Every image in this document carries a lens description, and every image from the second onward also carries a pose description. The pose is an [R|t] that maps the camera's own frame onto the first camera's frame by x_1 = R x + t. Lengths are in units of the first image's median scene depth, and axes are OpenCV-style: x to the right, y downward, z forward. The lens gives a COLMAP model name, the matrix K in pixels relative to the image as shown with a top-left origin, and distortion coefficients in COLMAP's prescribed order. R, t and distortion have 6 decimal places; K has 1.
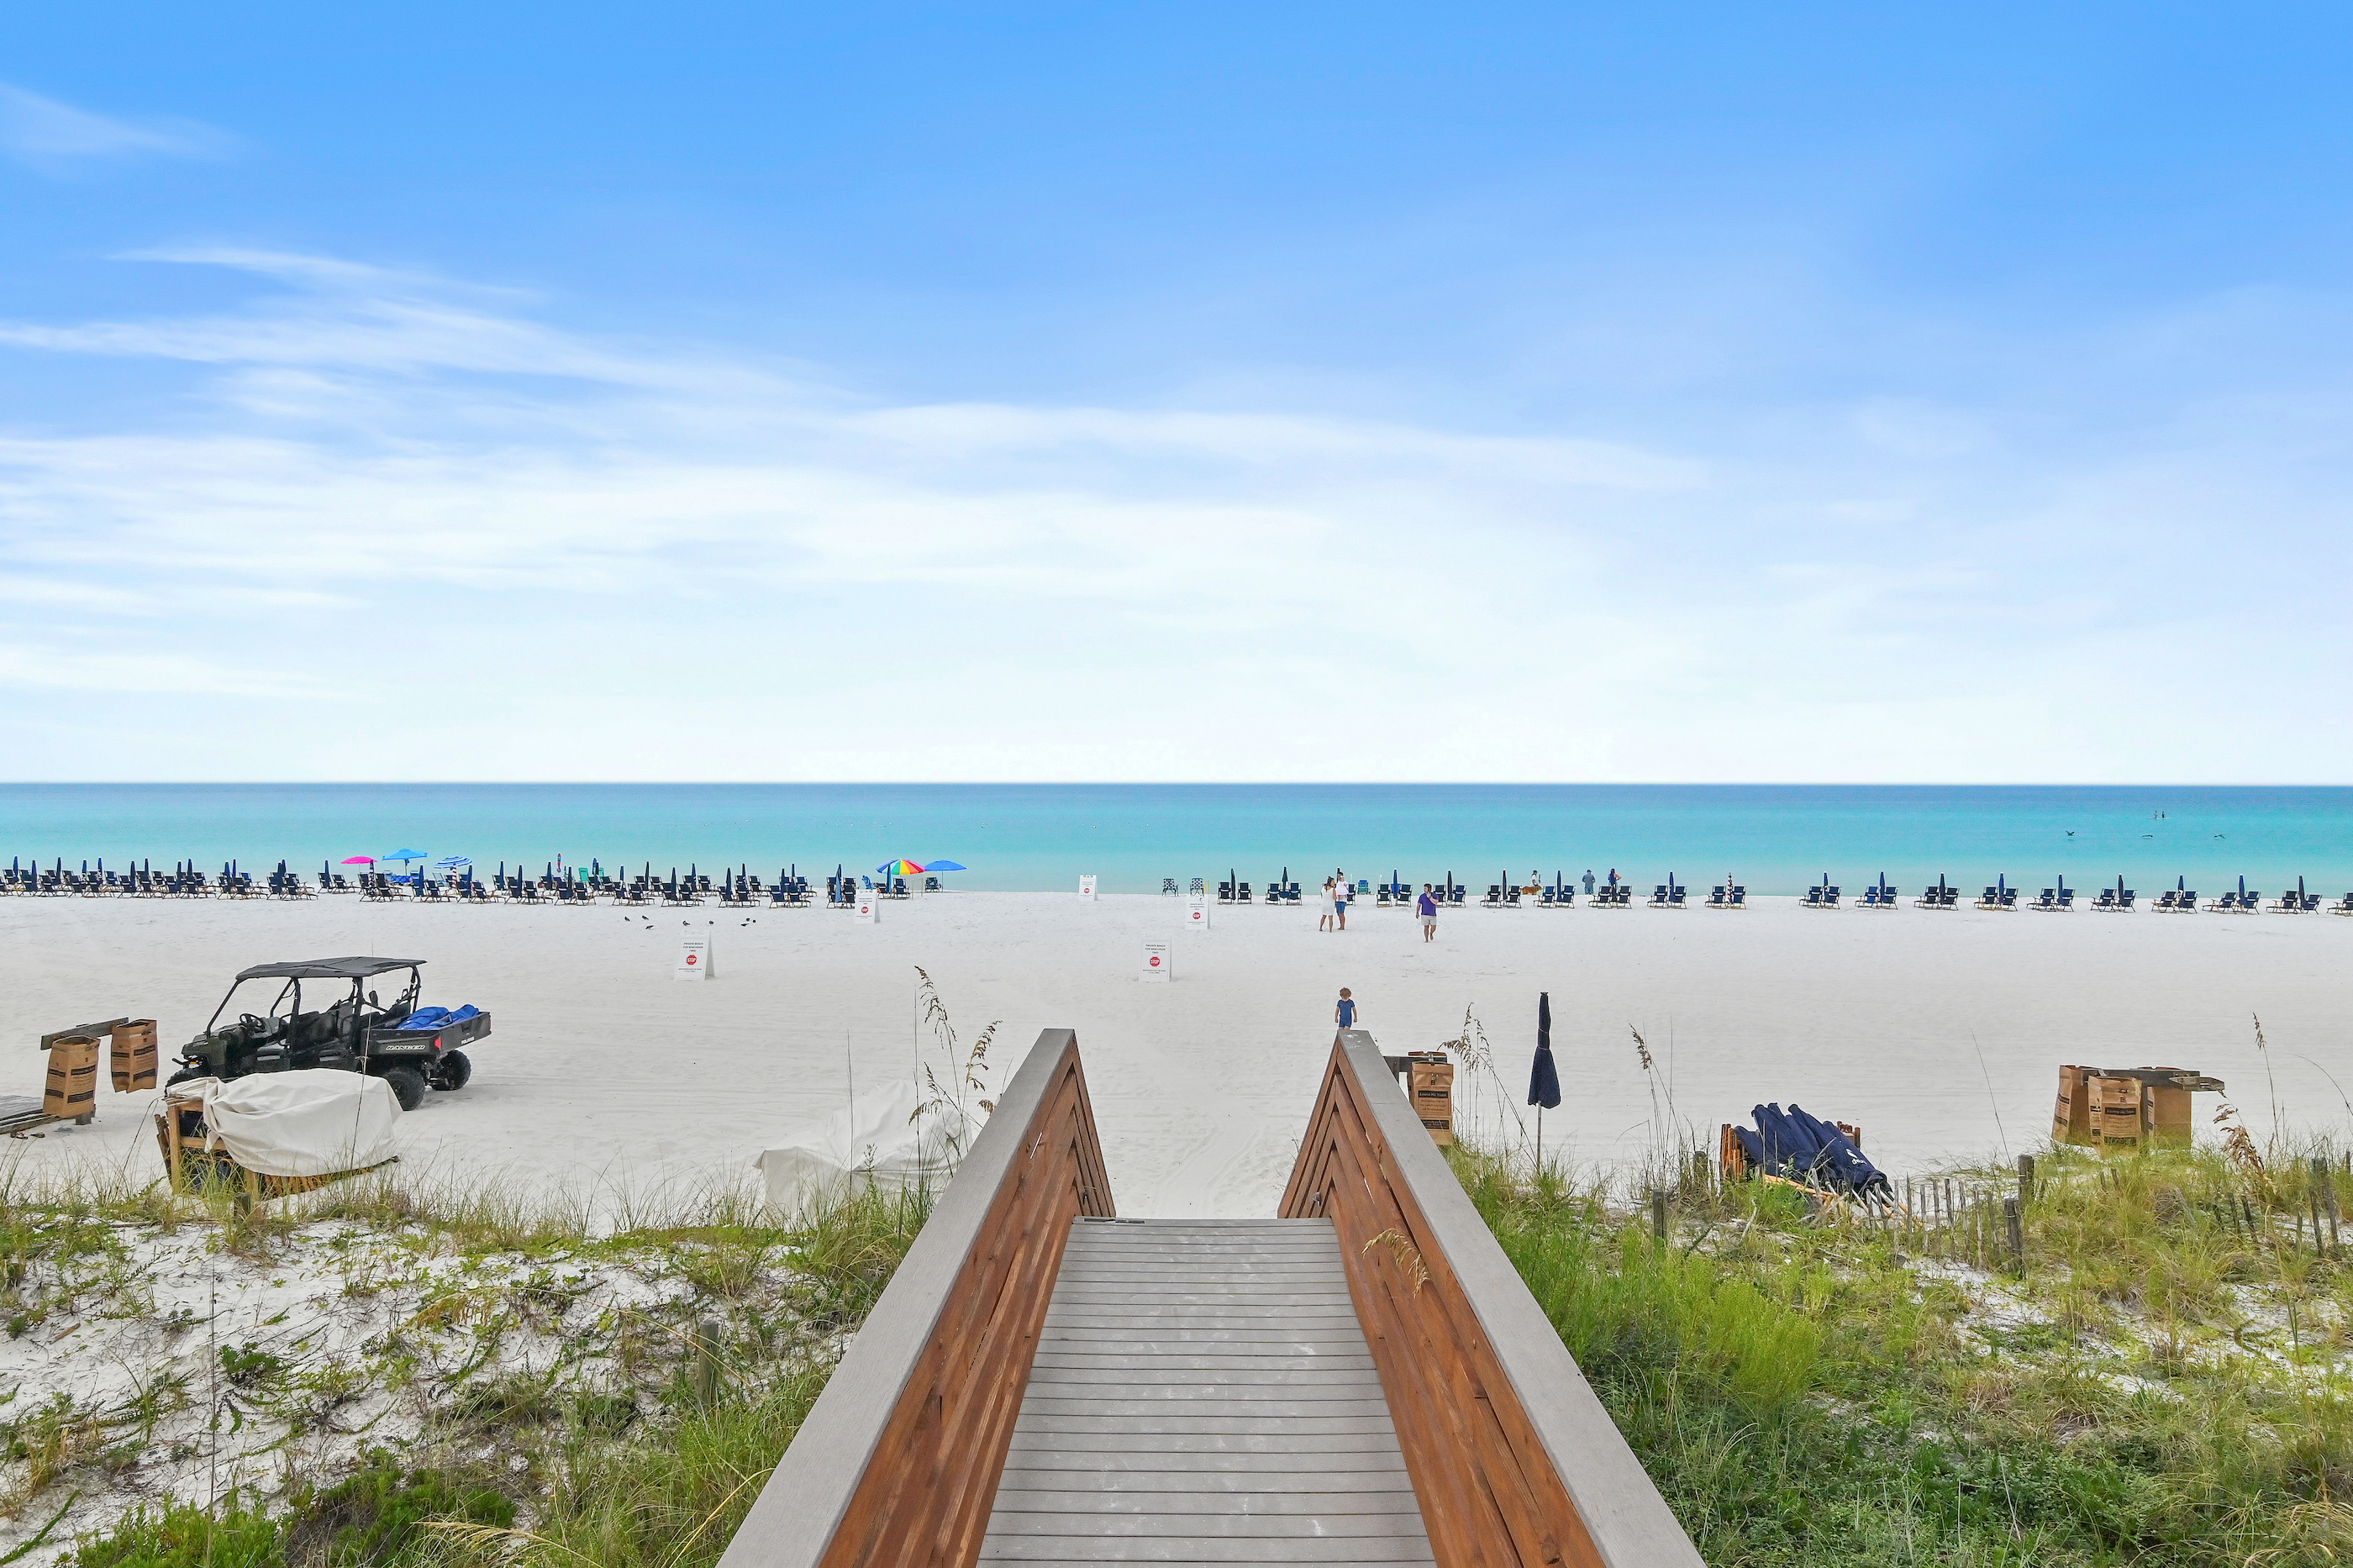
lens RADIAL K [[1303.7, 0, 1176.5], [0, 1303.7, 784.0], [0, 0, 1]] dist [-0.004533, -0.003213]
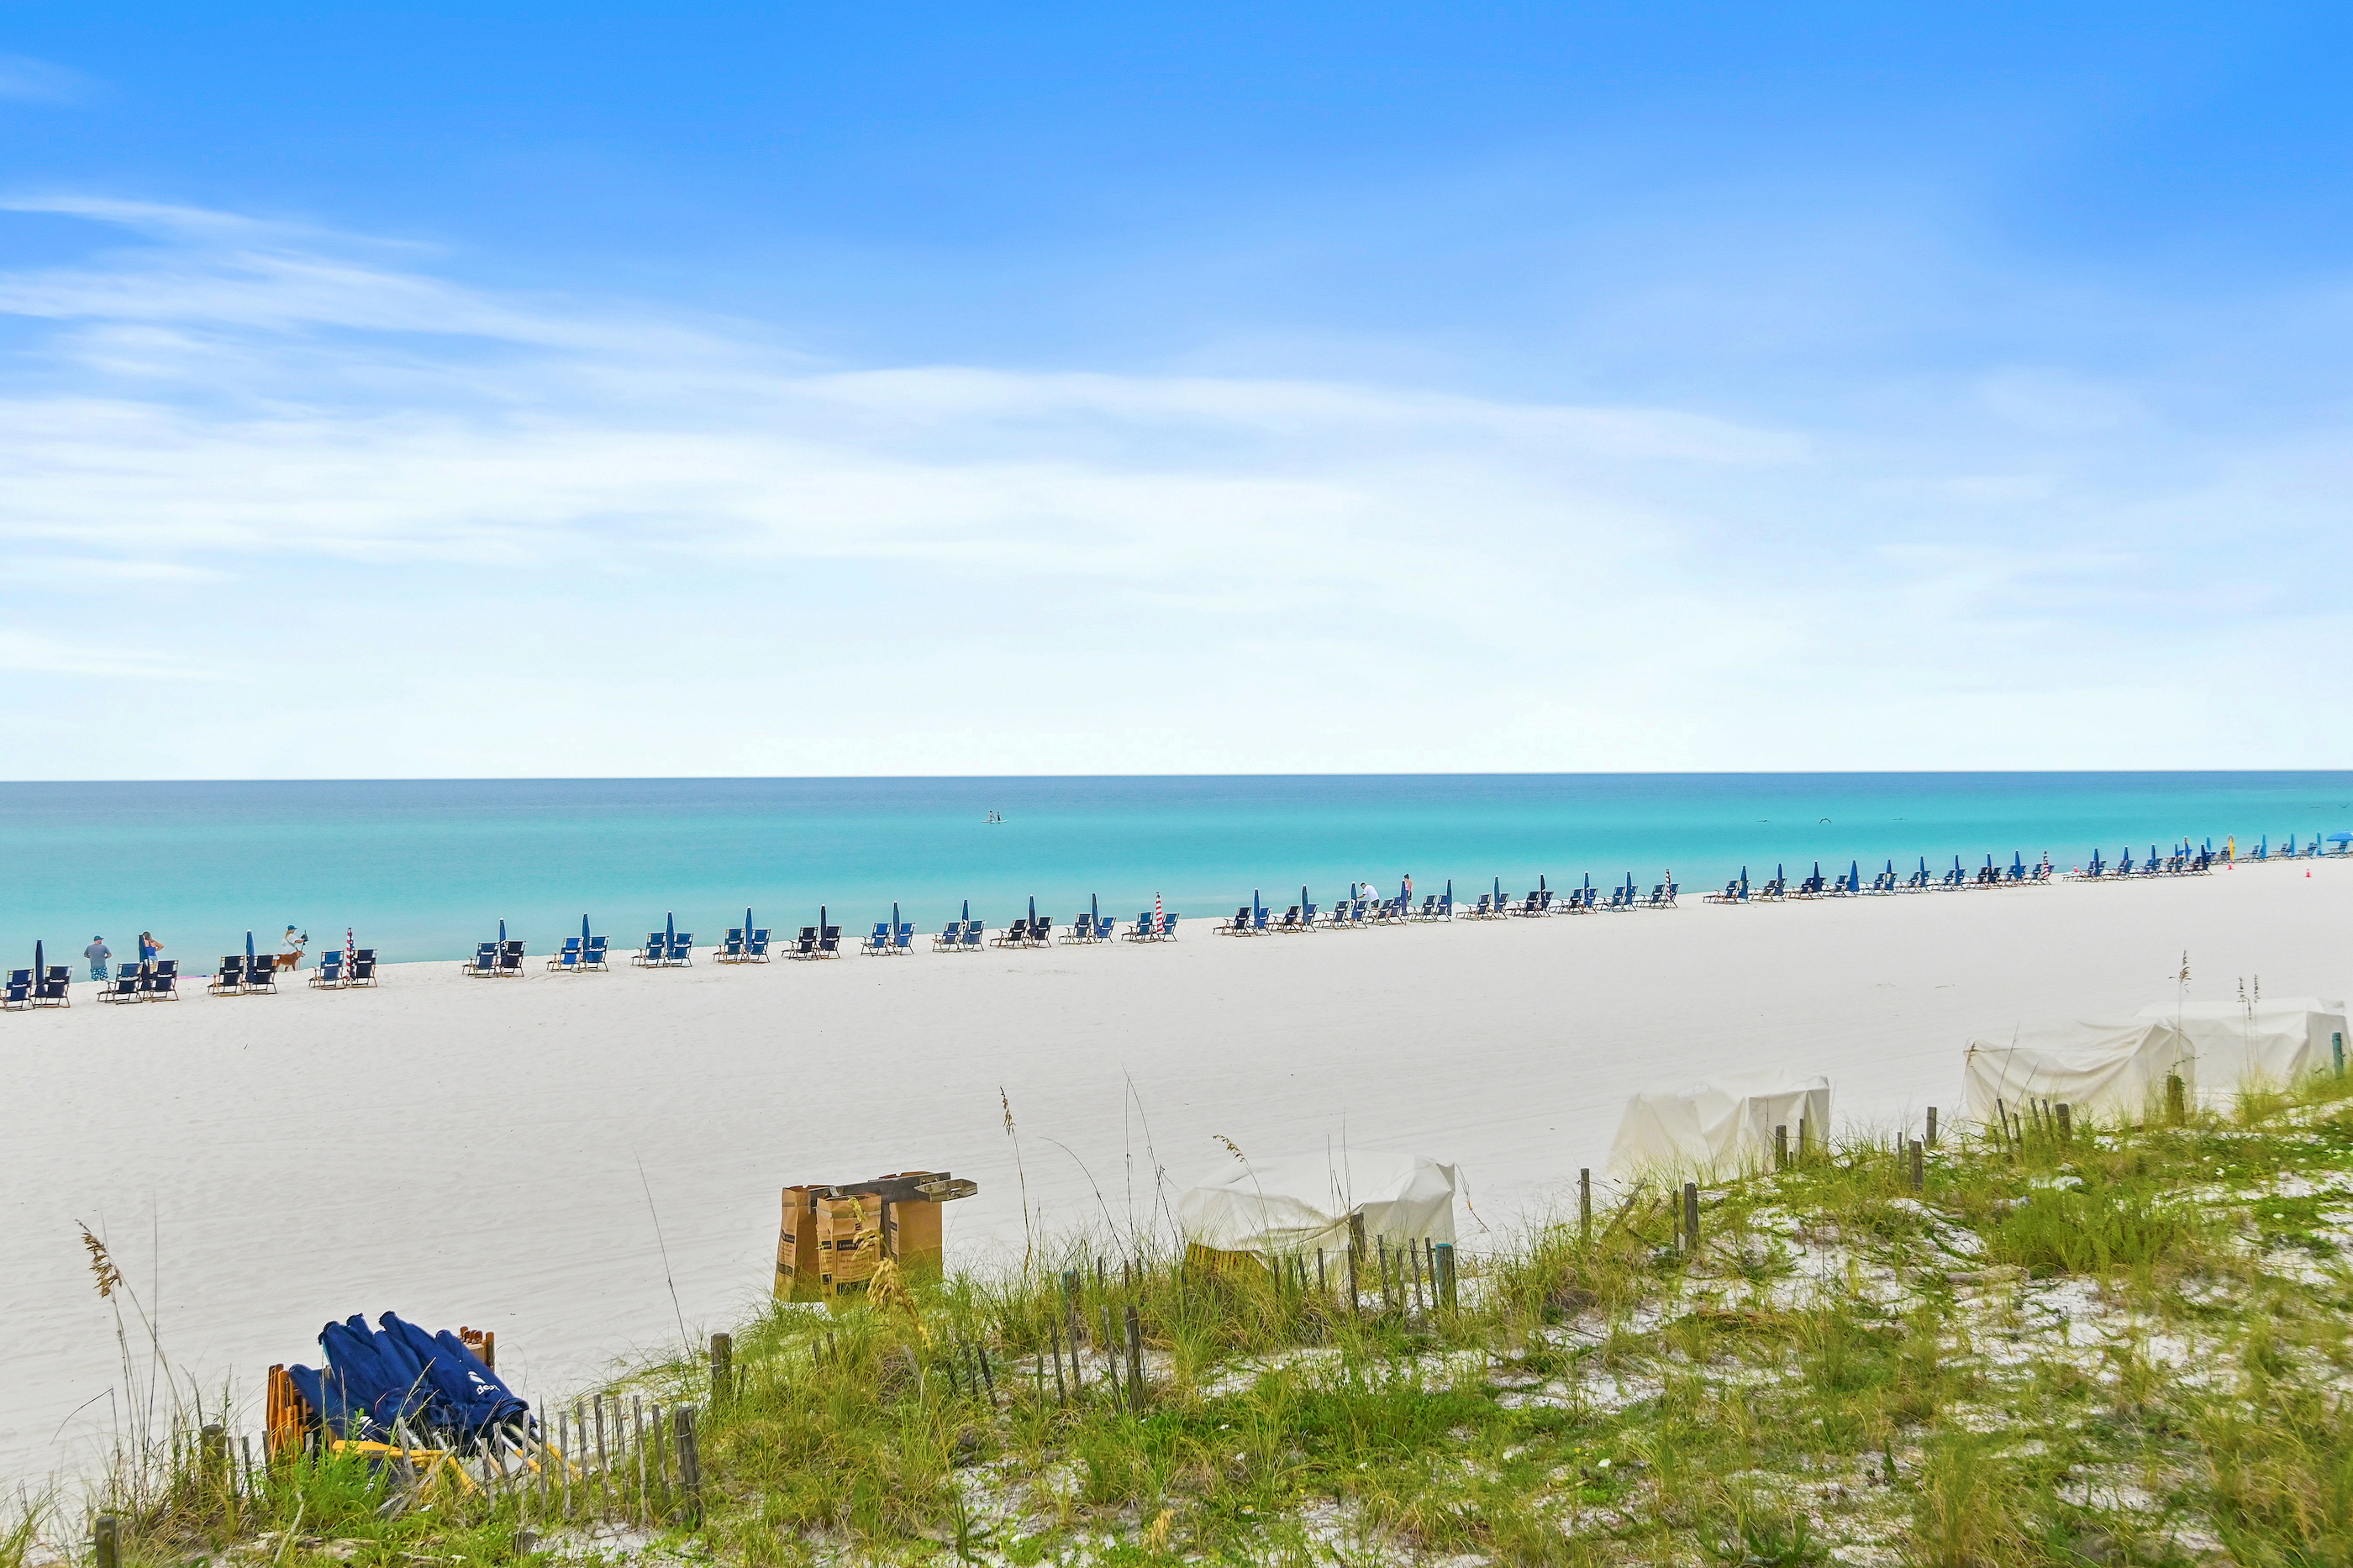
lens RADIAL K [[2064.0, 0, 1176.5], [0, 2064.0, 784.0], [0, 0, 1]] dist [0.010835, 0.002344]
pose [[0.770944, -0.008808, 0.636842, 0.151504], [0.008953, 0.999955, 0.002991, 0.003320], [-0.636840, 0.003396, 0.770989, 0.033402]]
